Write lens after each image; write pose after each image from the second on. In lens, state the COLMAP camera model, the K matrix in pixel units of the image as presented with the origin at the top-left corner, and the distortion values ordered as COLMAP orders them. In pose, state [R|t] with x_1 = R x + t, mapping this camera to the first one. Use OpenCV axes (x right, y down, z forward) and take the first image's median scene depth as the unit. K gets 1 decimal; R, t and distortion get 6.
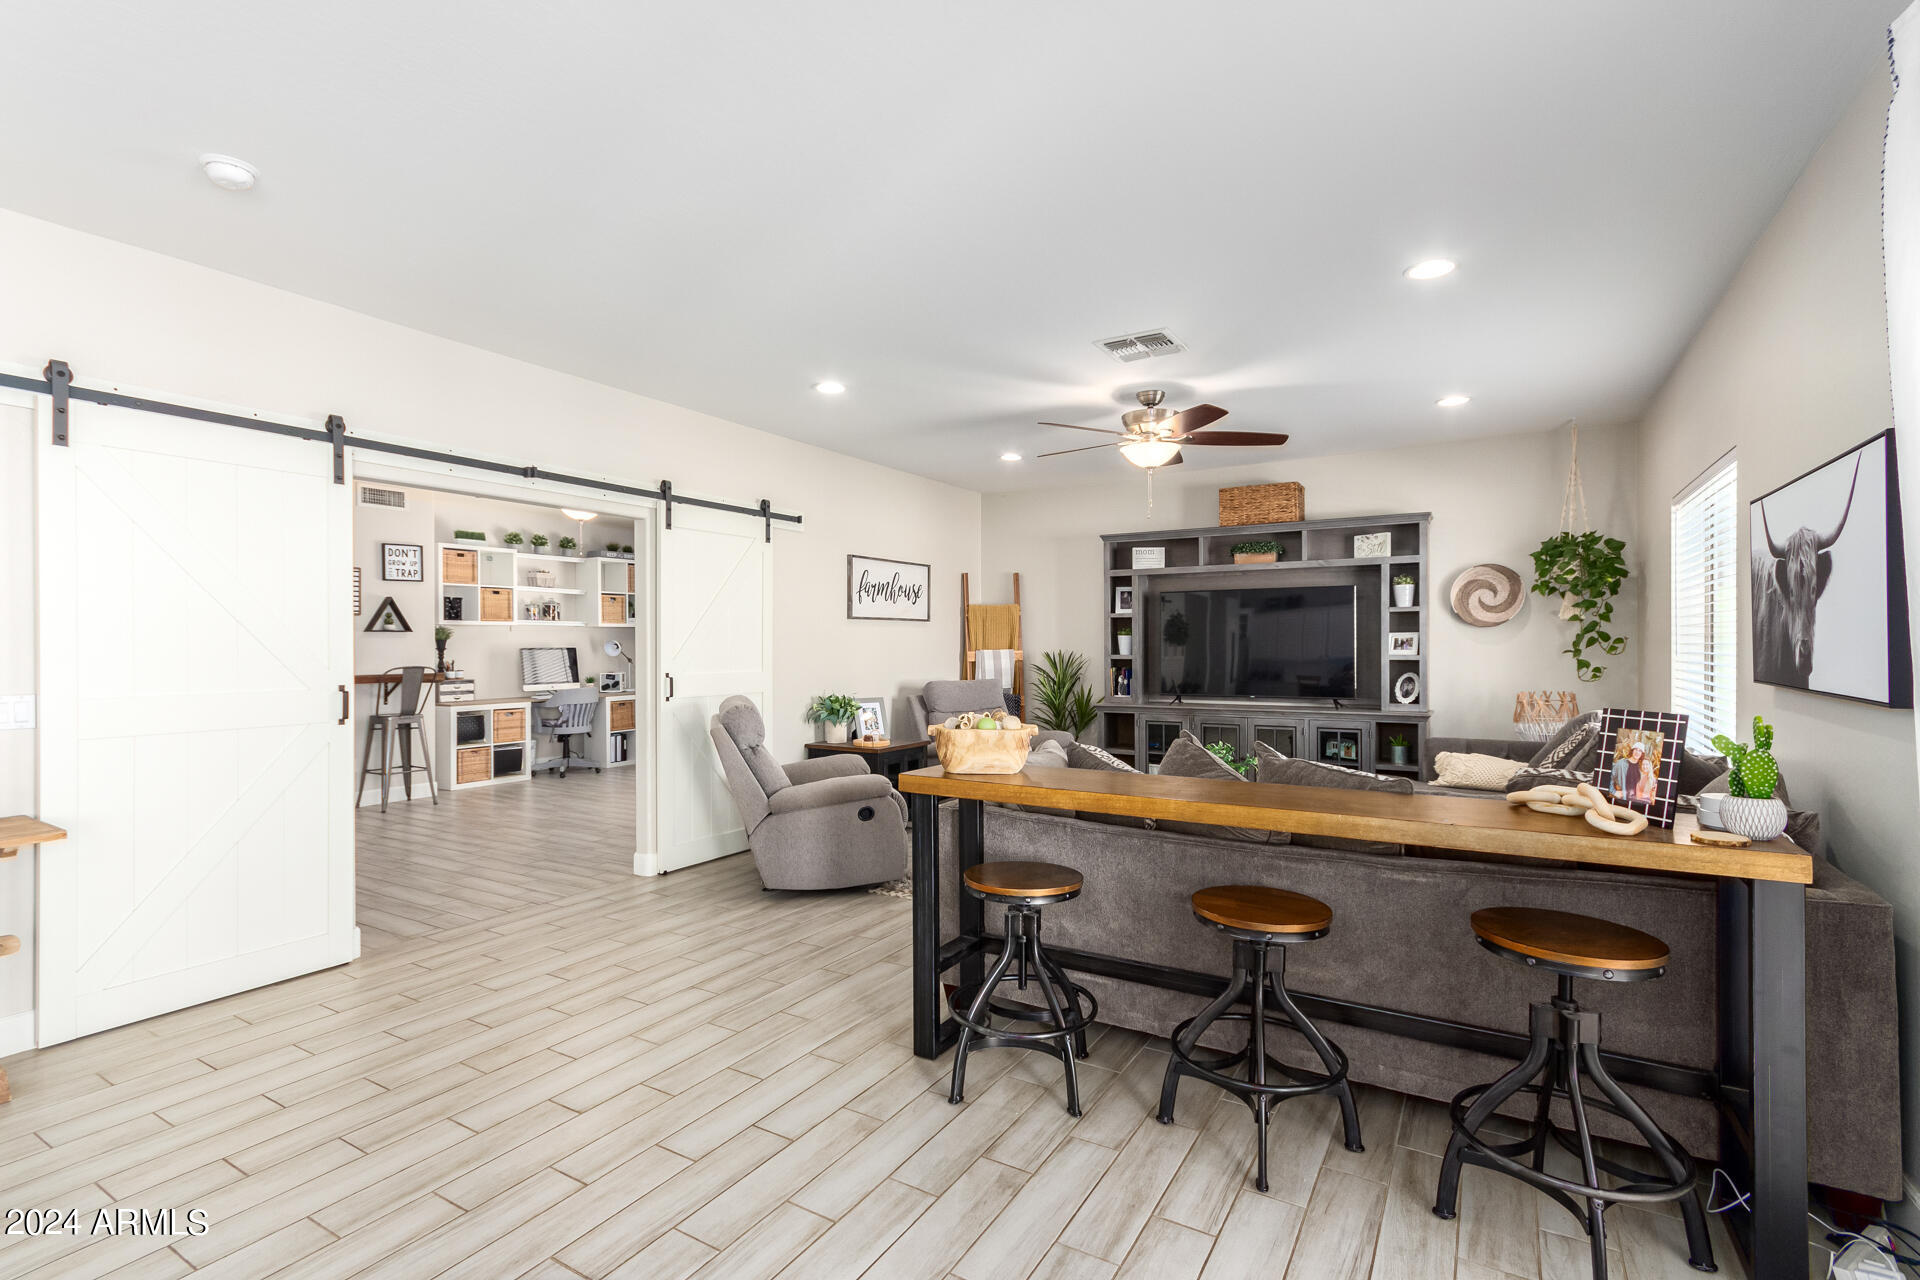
lens RADIAL K [[886.5, 0, 970.7], [0, 886.5, 643.5], [0, 0, 1]] dist [0.002649, 0.001862]
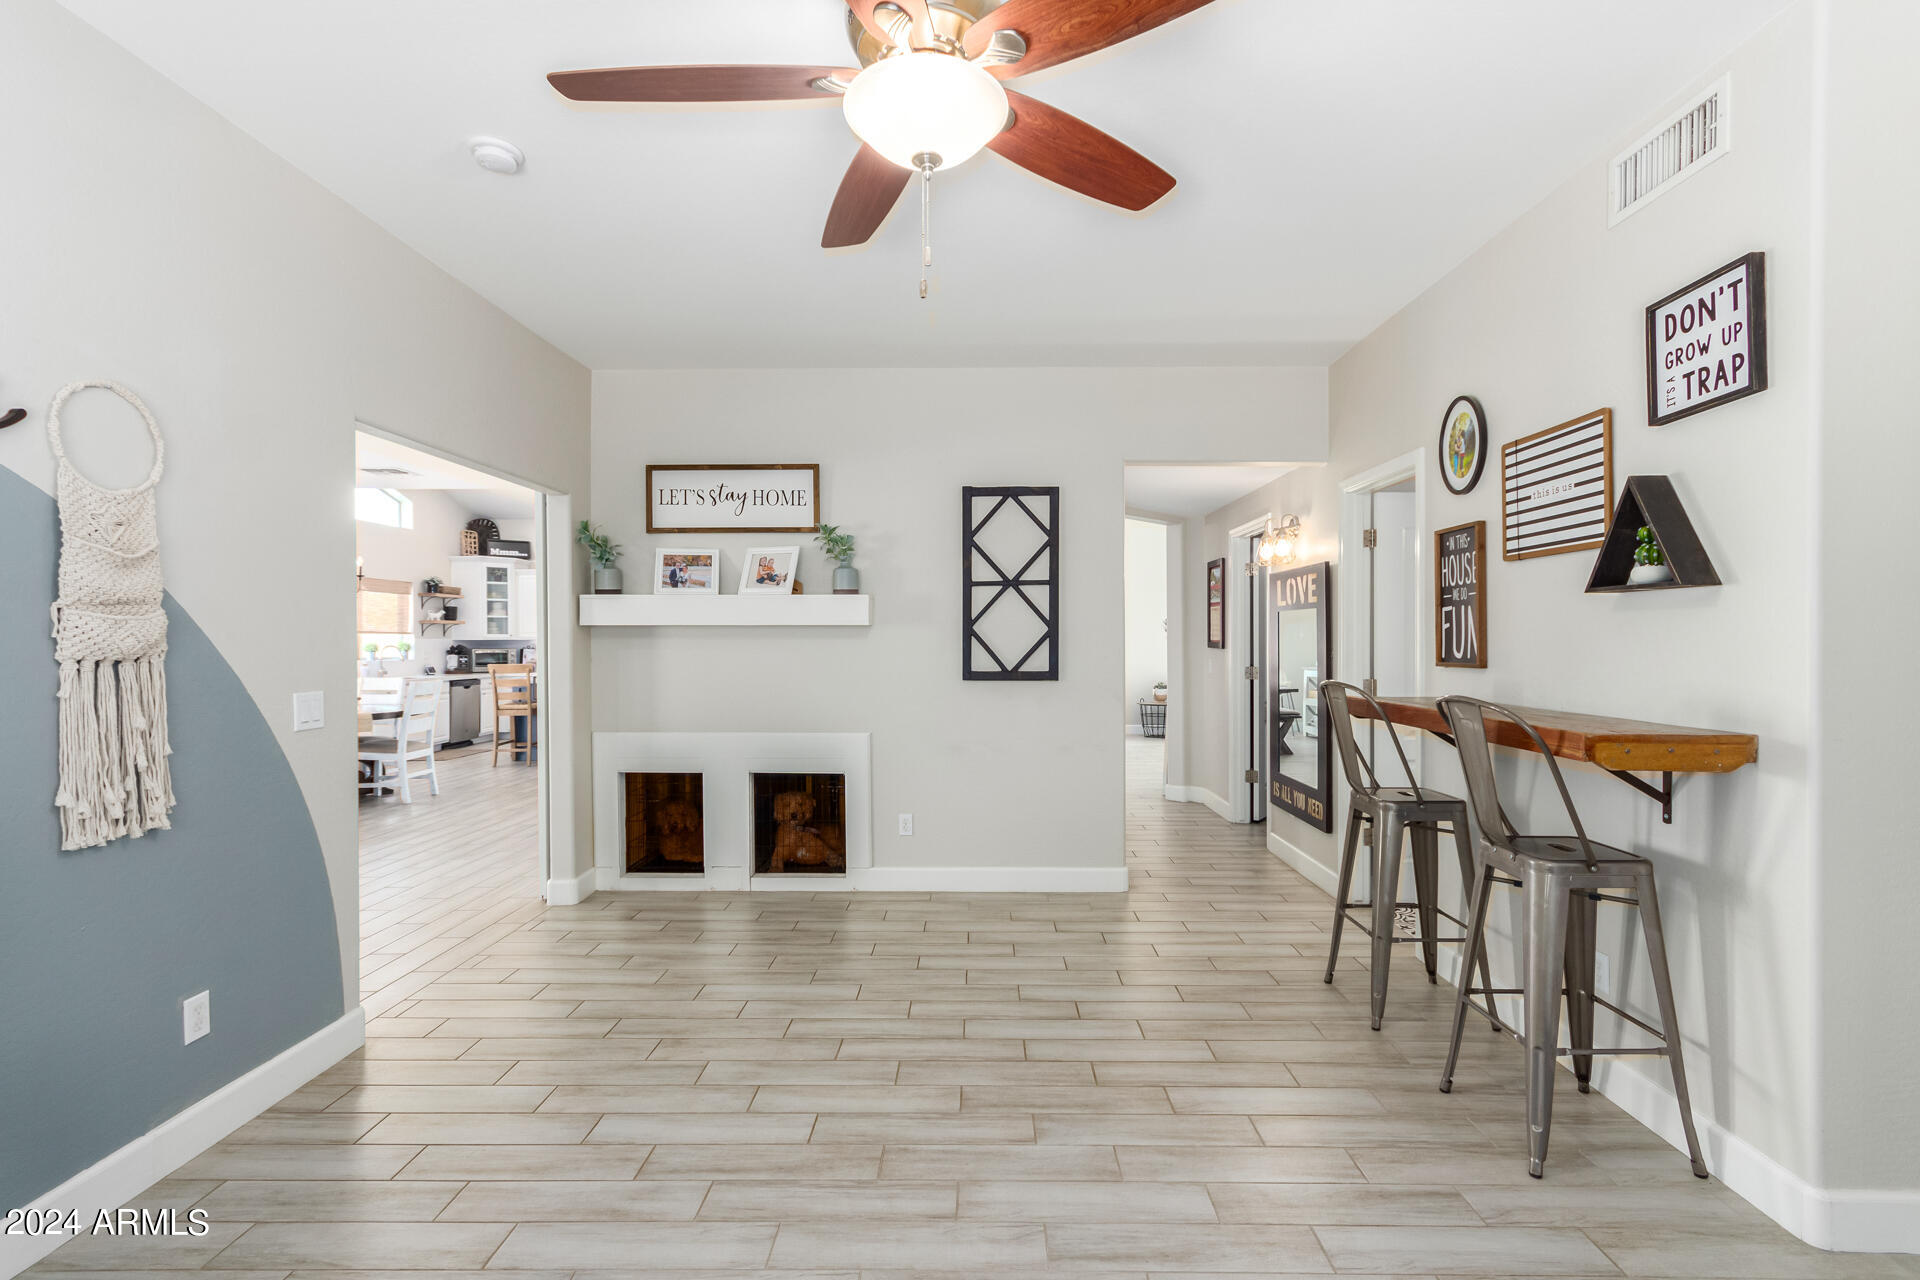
lens RADIAL K [[886.5, 0, 972.2], [0, 886.5, 639.7], [0, 0, 1]] dist [0.002649, 0.001862]
pose [[-0.862822, 0.007419, -0.505454, -0.333646], [0.007836, 0.999968, 0.001302, 0.002726], [0.505448, -0.002837, -0.862852, 1.309321]]
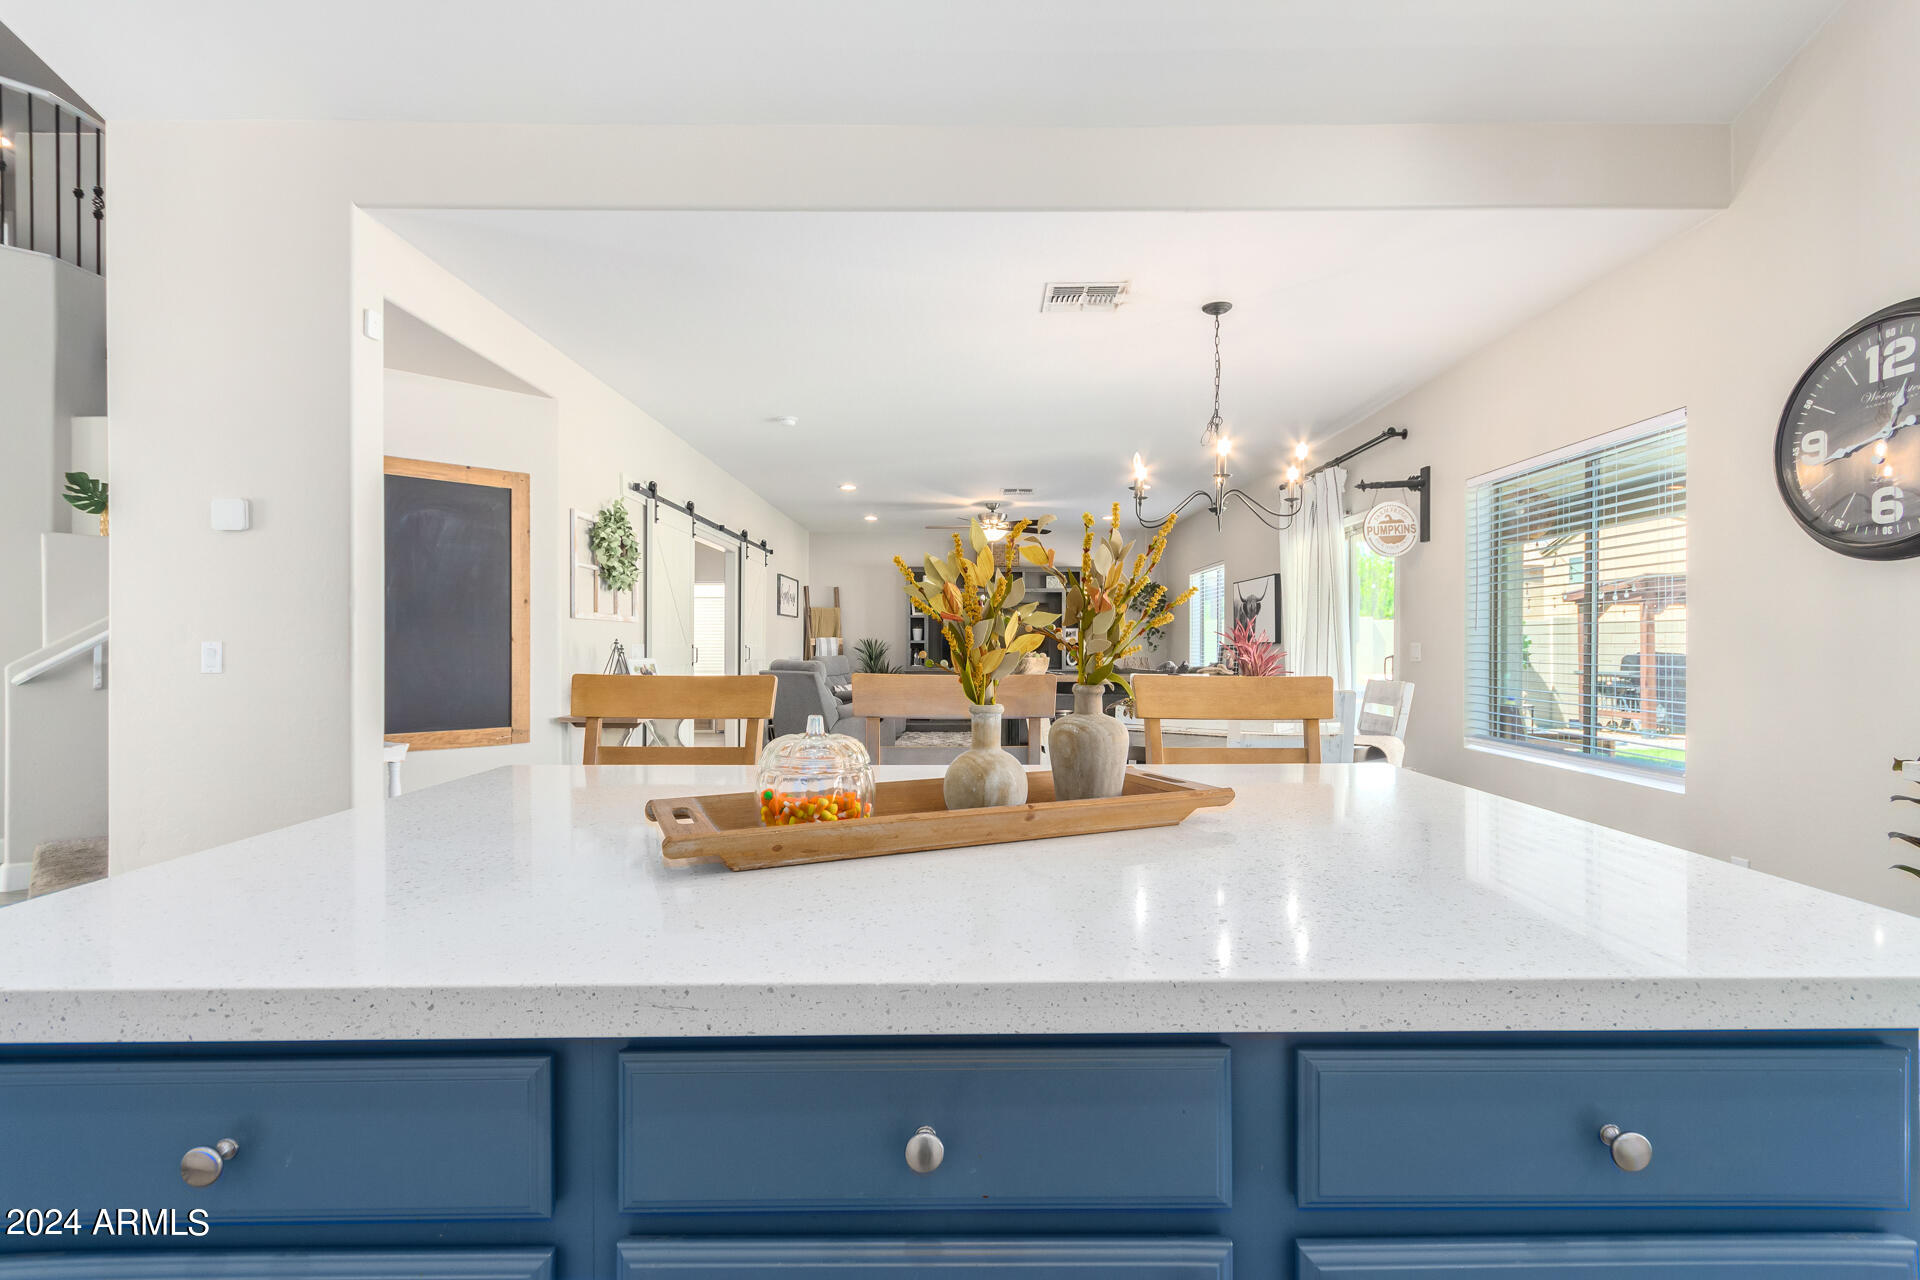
lens RADIAL K [[886.5, 0, 963.5], [0, 886.5, 636.7], [0, 0, 1]] dist [0.002649, 0.001862]
pose [[0.861083, 0.009293, 0.508379, -0.646740], [-0.003710, 0.999921, -0.011993, 0.027568], [-0.508451, 0.008441, 0.861050, -0.500531]]
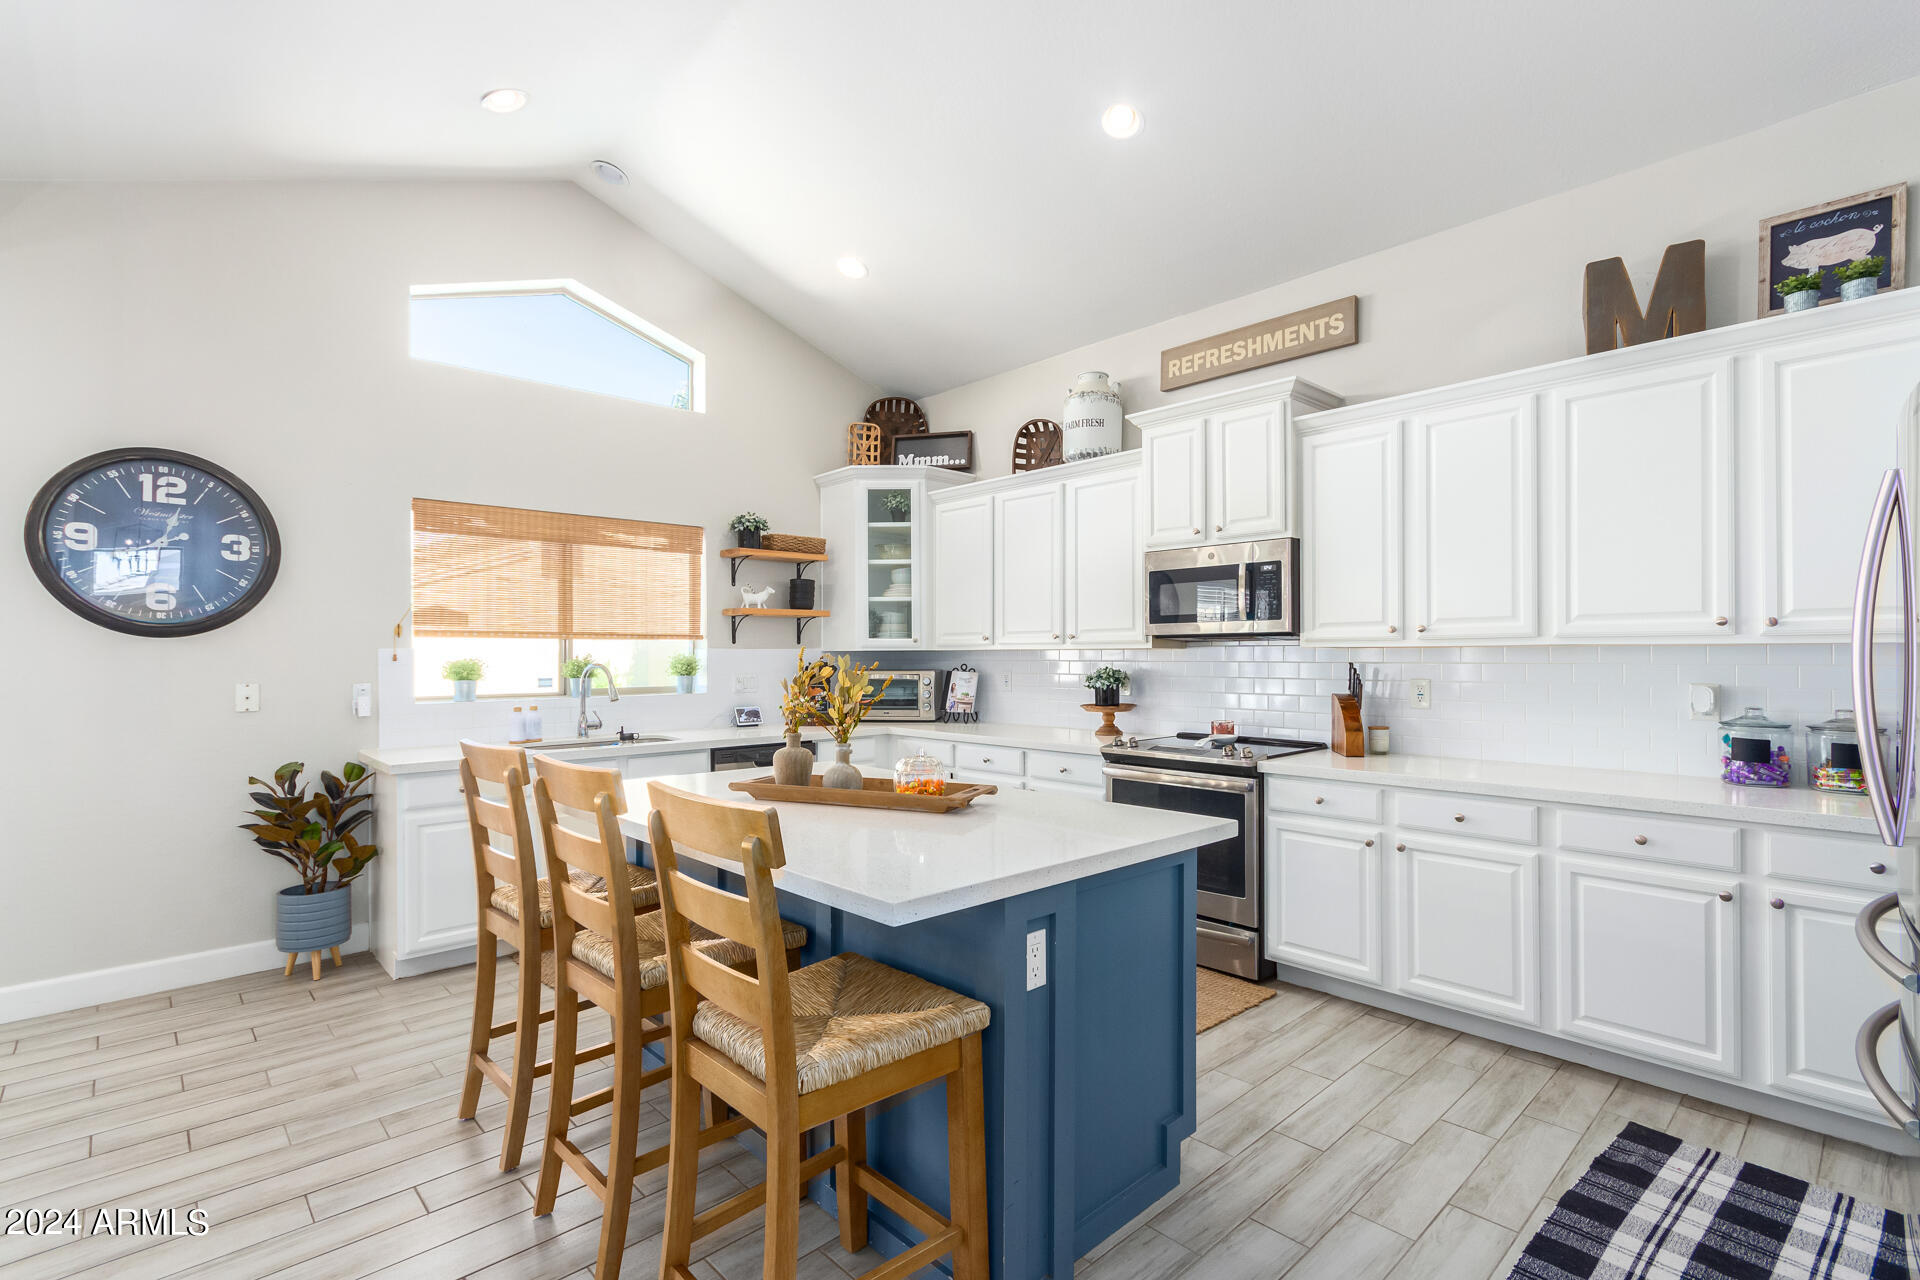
lens RADIAL K [[886.5, 0, 971.2], [0, 886.5, 653.8], [0, 0, 1]] dist [0.002649, 0.001862]
pose [[-0.963304, 0.006558, 0.268331, -0.705128], [0.007046, 0.999975, 0.000856, 0.000499], [-0.268319, 0.002715, -0.963326, 0.013458]]
